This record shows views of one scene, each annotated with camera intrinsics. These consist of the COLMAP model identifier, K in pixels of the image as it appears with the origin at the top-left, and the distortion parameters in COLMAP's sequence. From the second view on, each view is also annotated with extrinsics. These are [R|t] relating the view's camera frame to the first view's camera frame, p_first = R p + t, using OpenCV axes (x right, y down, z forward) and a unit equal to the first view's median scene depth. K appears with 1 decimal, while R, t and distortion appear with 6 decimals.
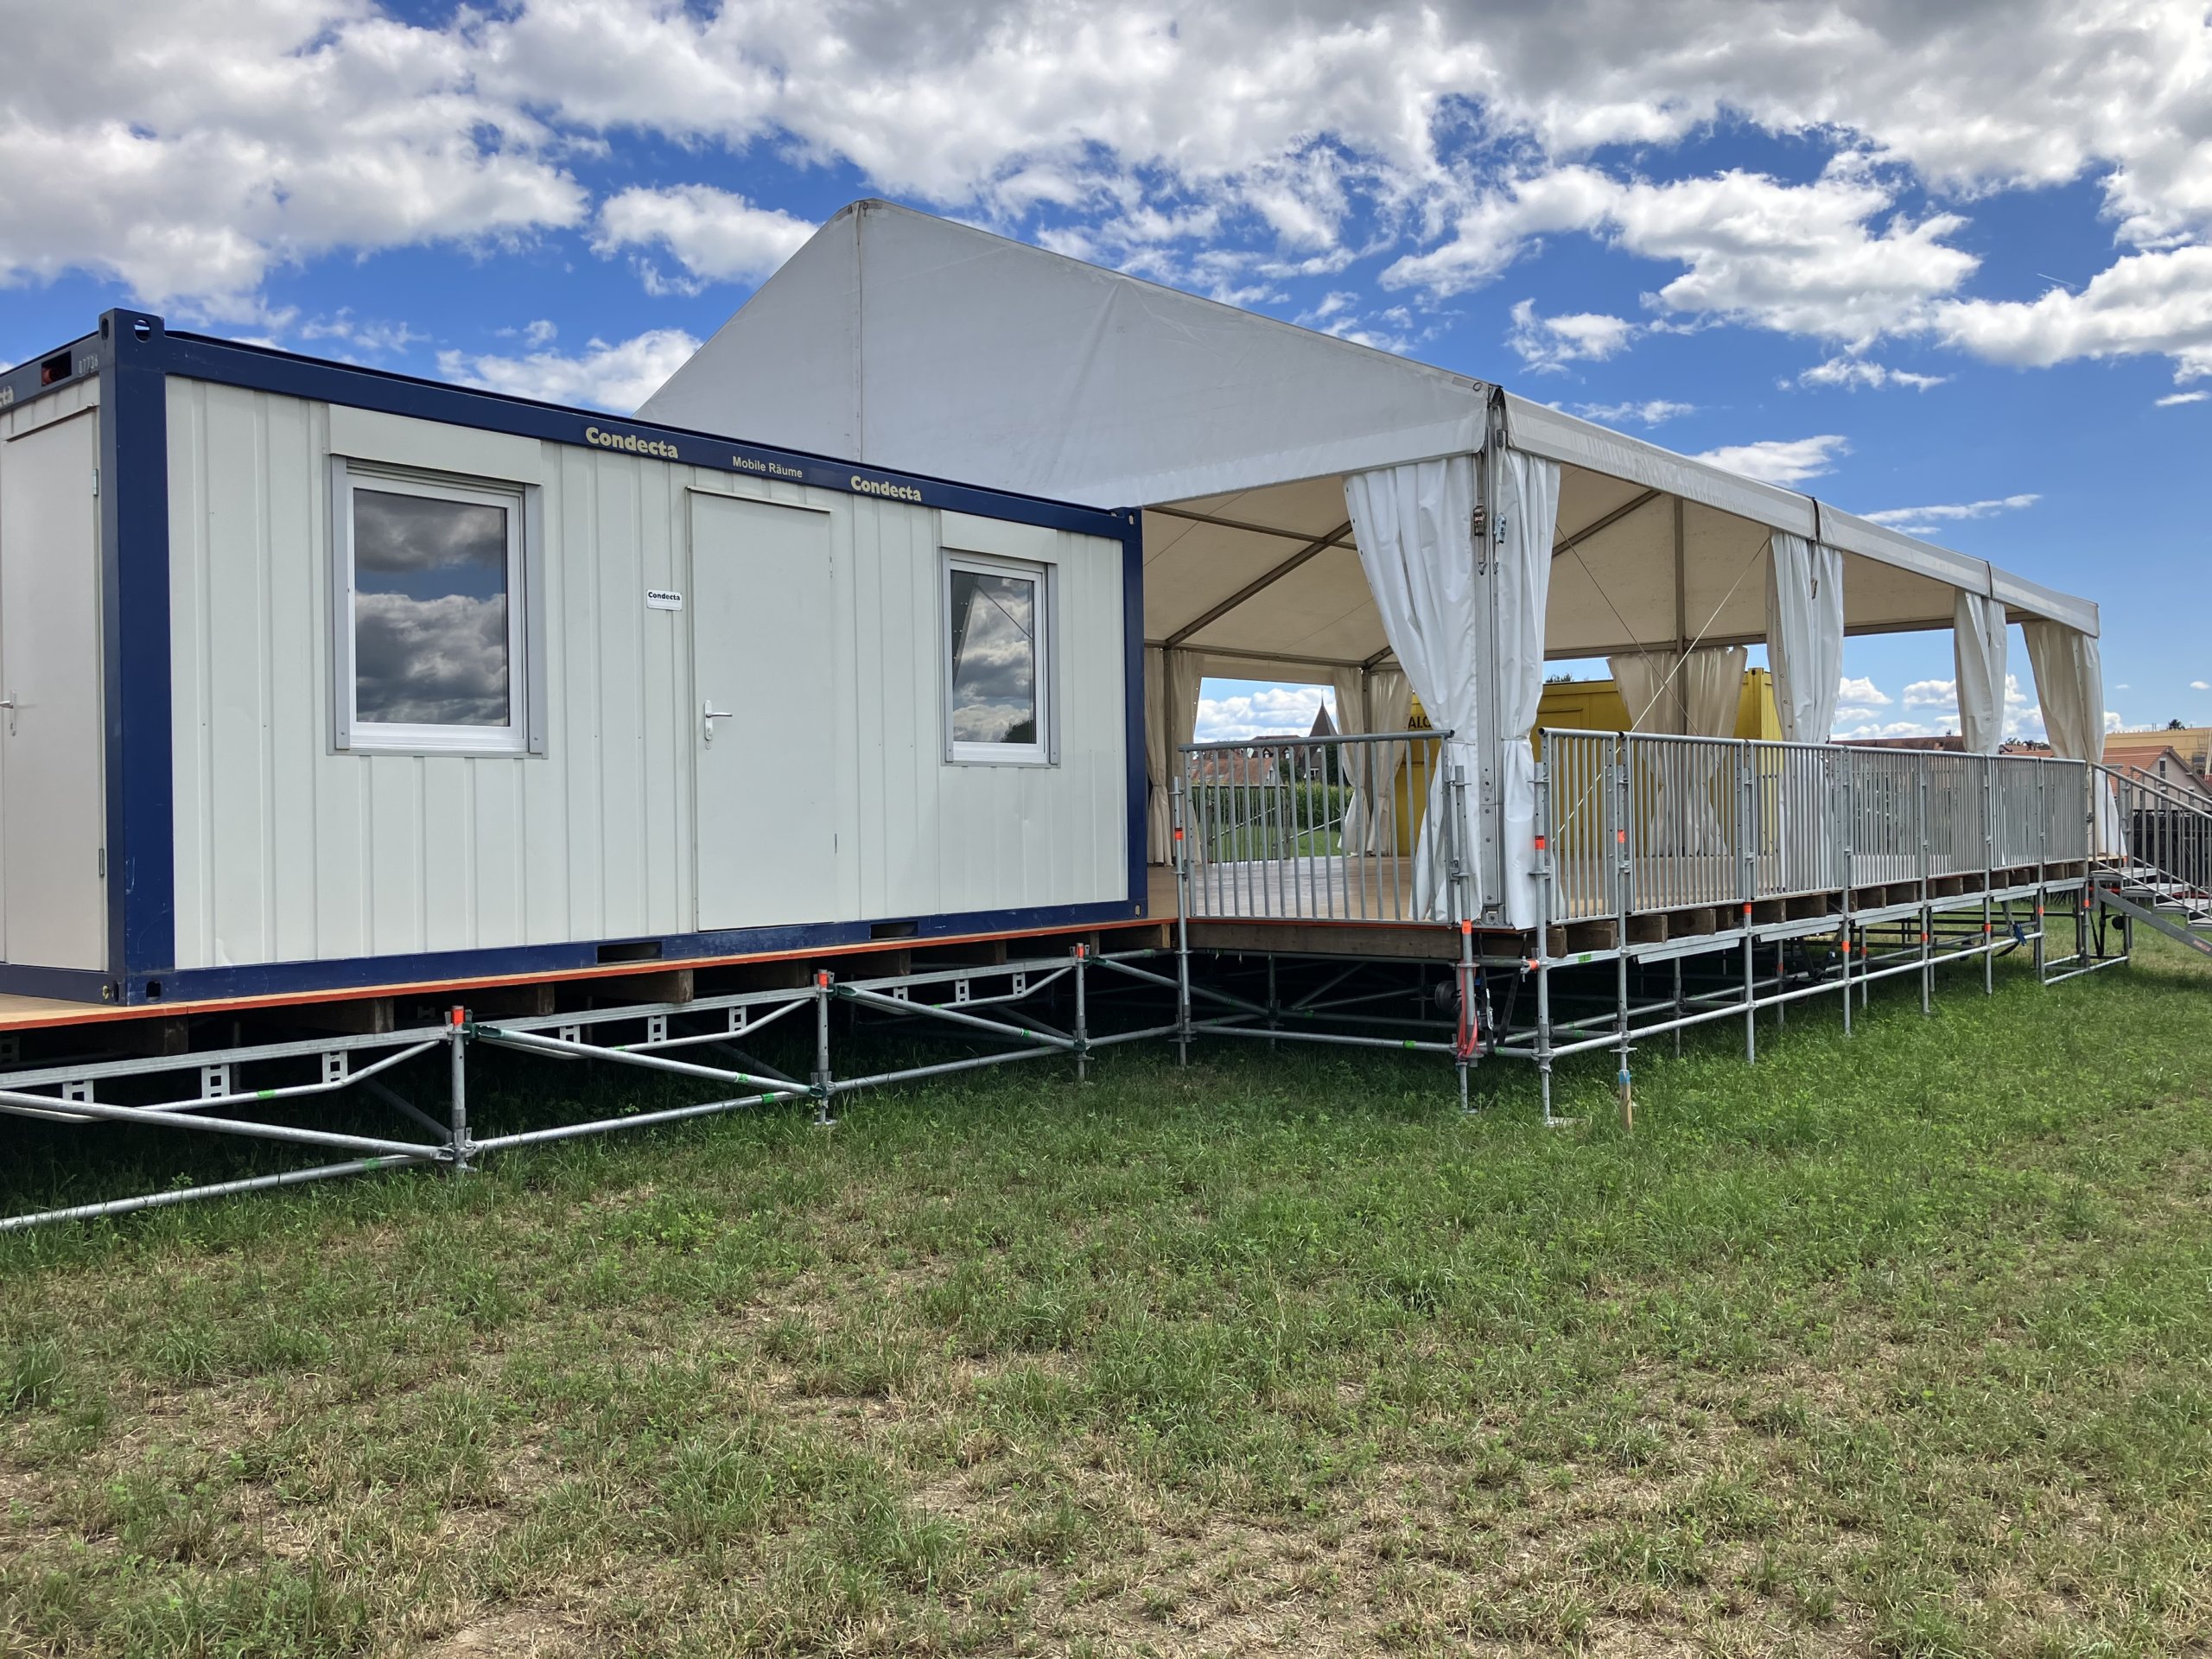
lens RADIAL K [[1778.7, 0, 1106.0], [0, 1778.7, 829.5], [0, 0, 1]] dist [0.115872, -0.179031]
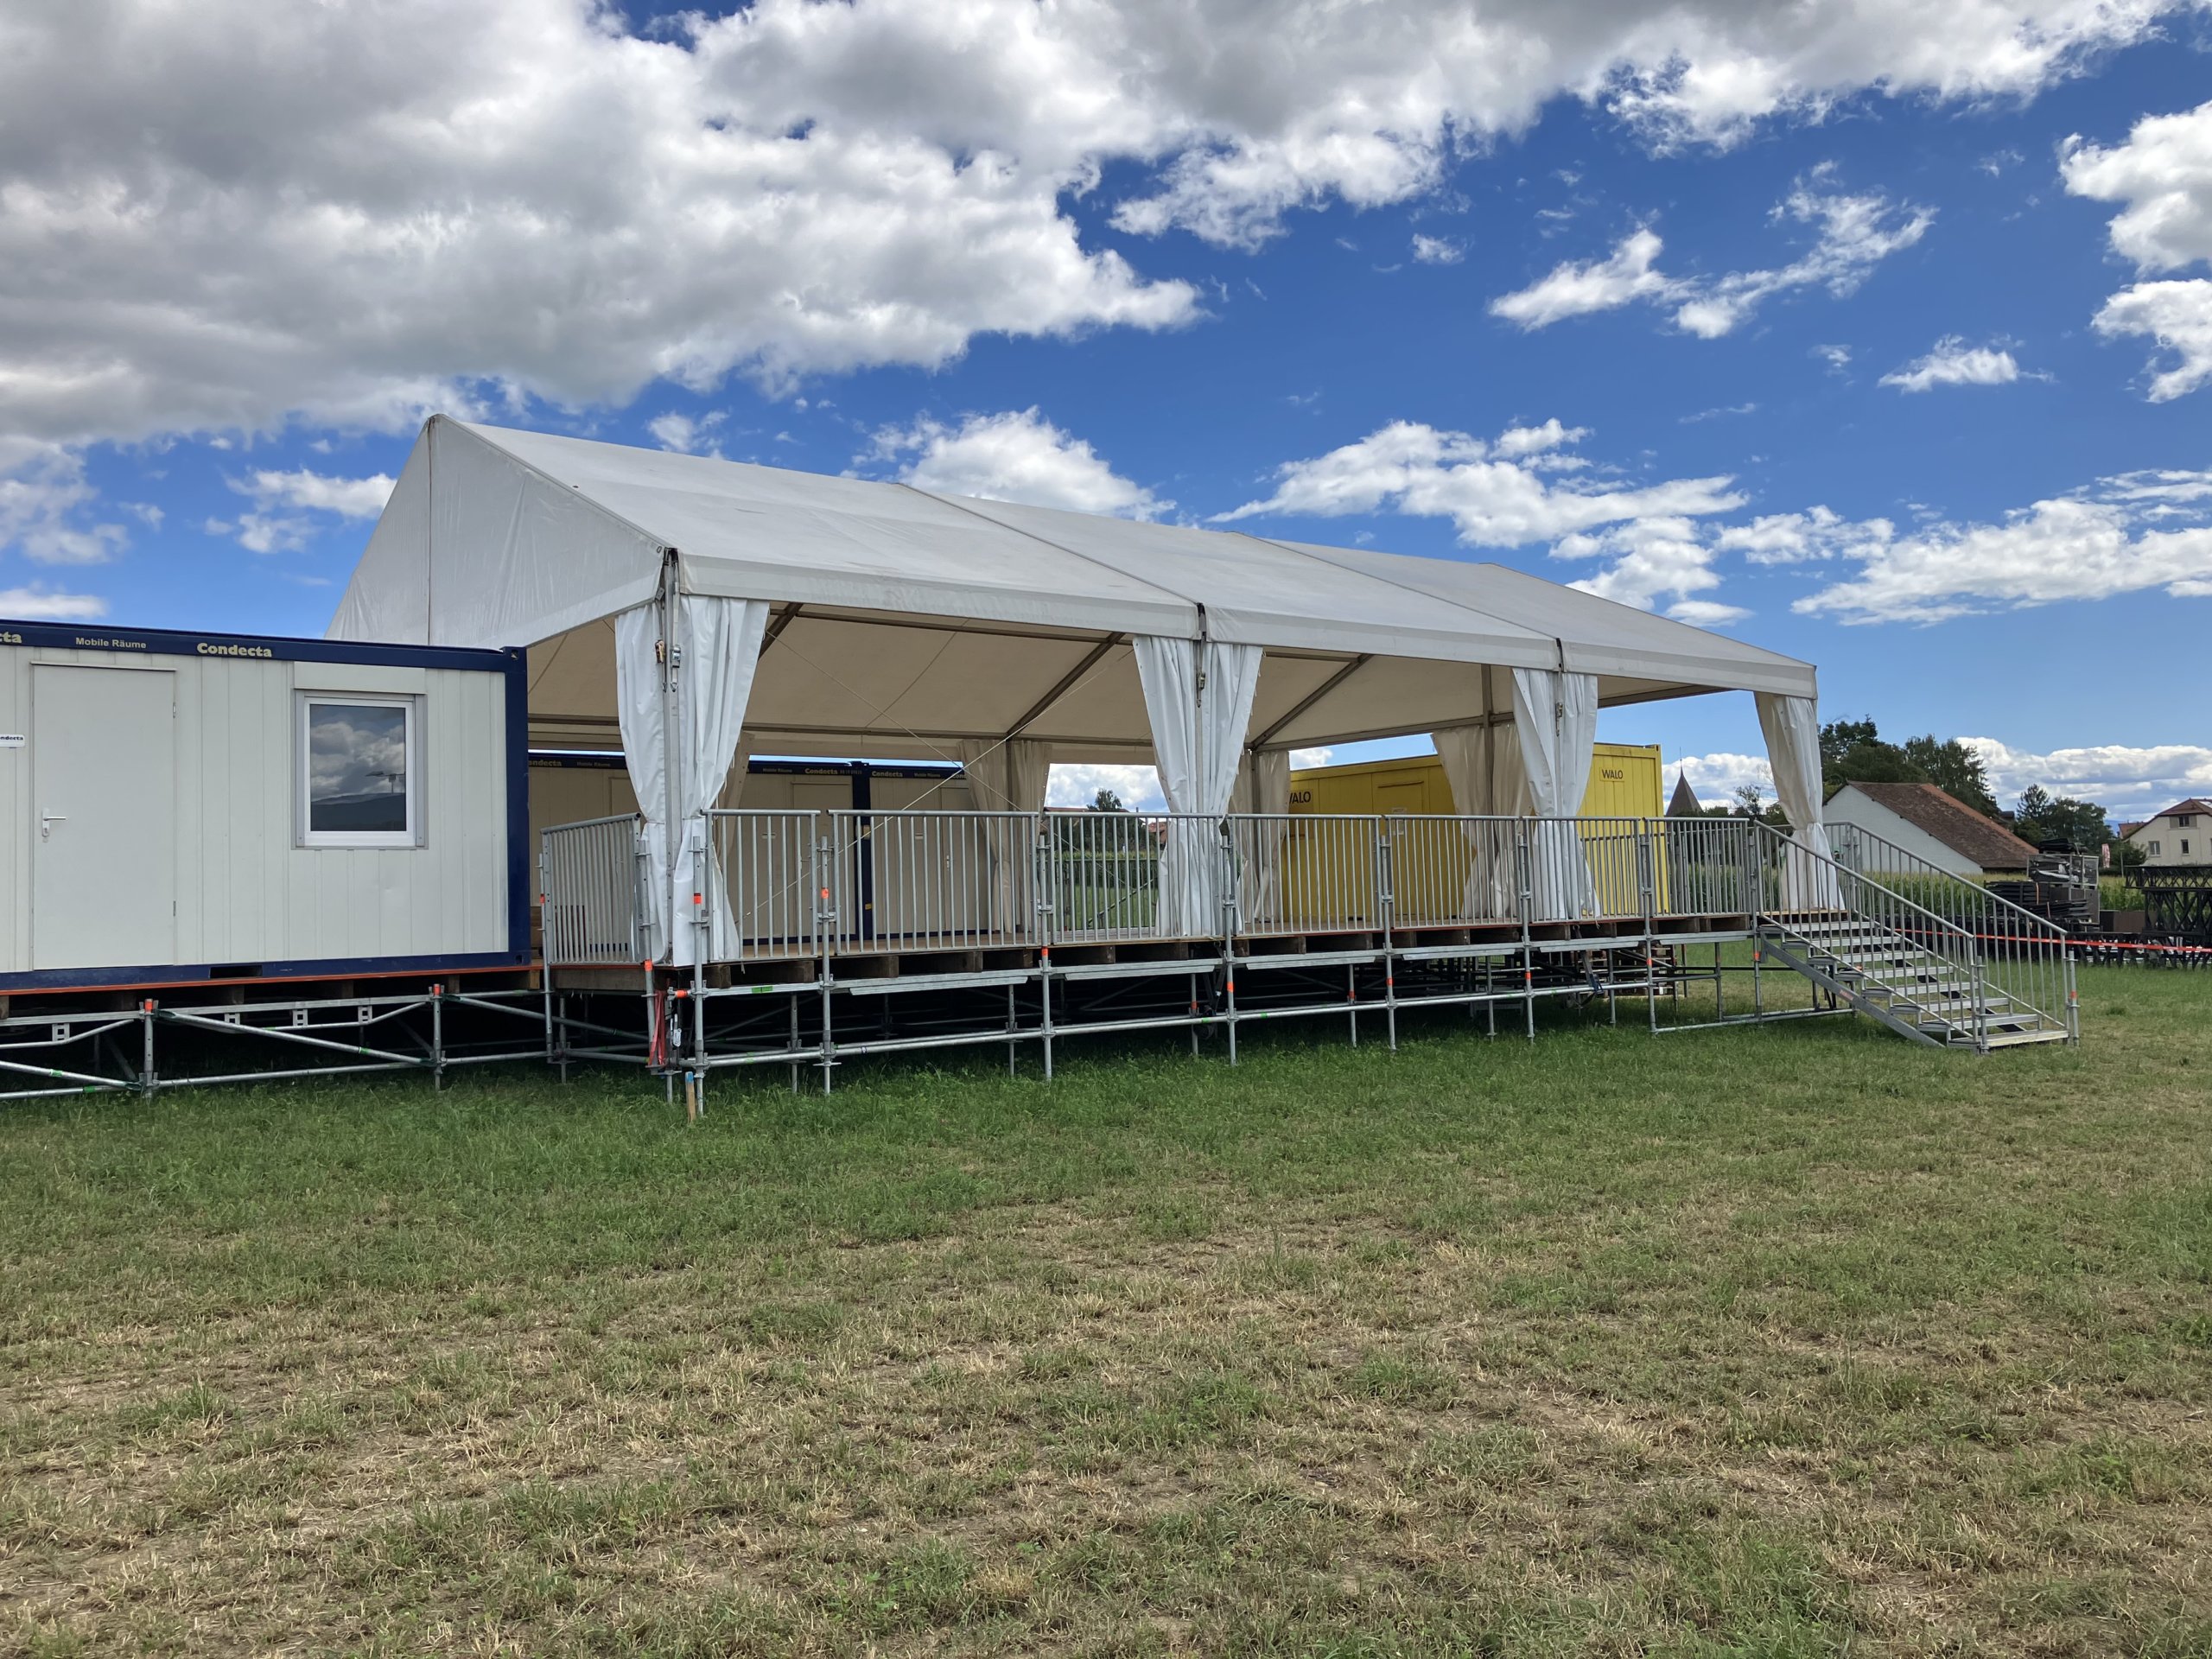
lens RADIAL K [[1812.5, 0, 1106.0], [0, 1812.5, 829.5], [0, 0, 1]] dist [-0.000140, 0.004991]
pose [[0.978846, -0.026452, -0.202883, 0.778322], [0.016812, 0.998653, -0.049093, 0.026005], [0.203908, 0.044644, 0.977972, -0.211034]]
